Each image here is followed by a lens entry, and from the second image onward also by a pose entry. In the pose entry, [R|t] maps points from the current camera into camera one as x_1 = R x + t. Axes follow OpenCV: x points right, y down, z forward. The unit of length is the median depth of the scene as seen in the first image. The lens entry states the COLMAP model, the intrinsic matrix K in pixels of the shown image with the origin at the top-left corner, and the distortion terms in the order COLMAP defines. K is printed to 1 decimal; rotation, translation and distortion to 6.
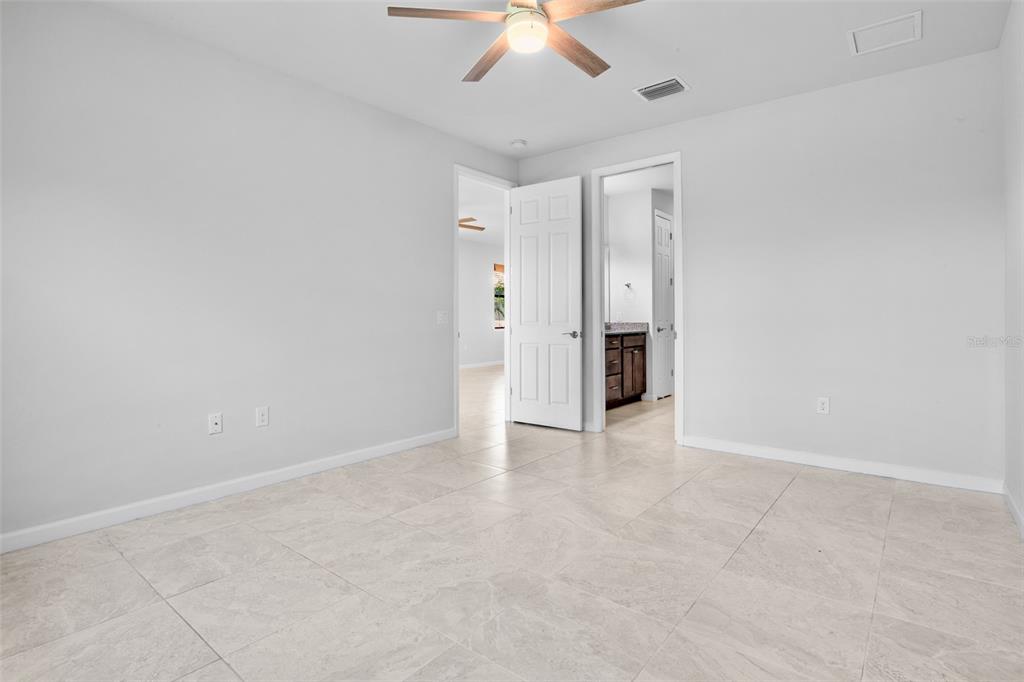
lens RADIAL K [[507.2, 0, 506.8], [0, 507.2, 324.8], [0, 0, 1]] dist [-0.020110, -0.000301]
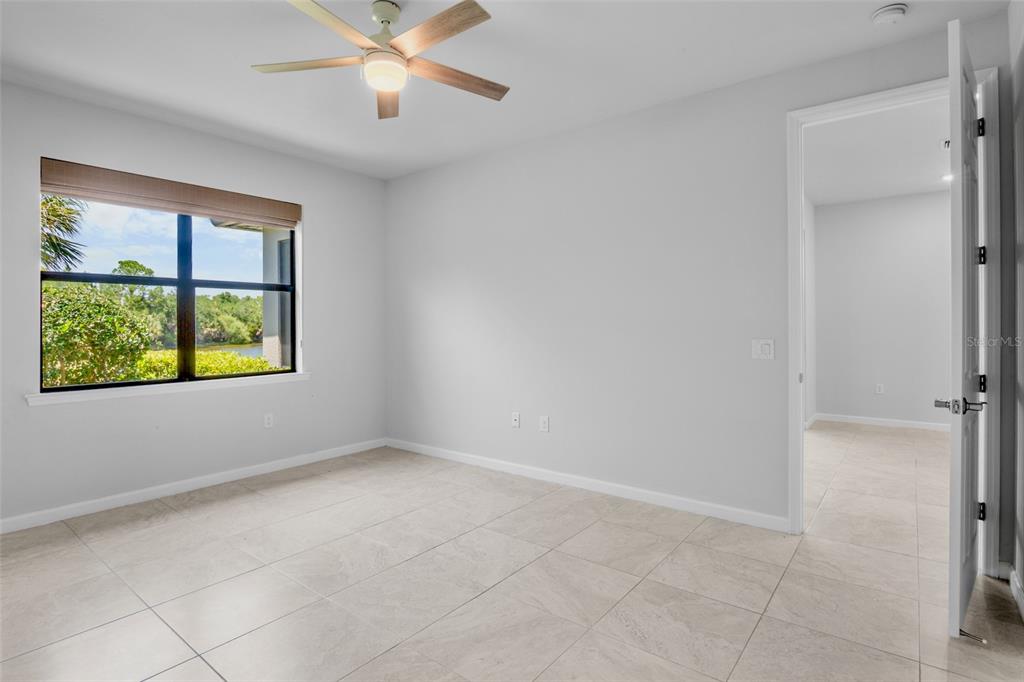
lens RADIAL K [[525.1, 0, 510.8], [0, 525.1, 336.2], [0, 0, 1]] dist [-0.003265, -0.000386]
pose [[0.025543, 0.017733, -0.999516, 0.929054], [-0.027710, 0.999471, 0.017024, -0.058123], [0.999290, 0.027261, 0.026021, 1.059923]]
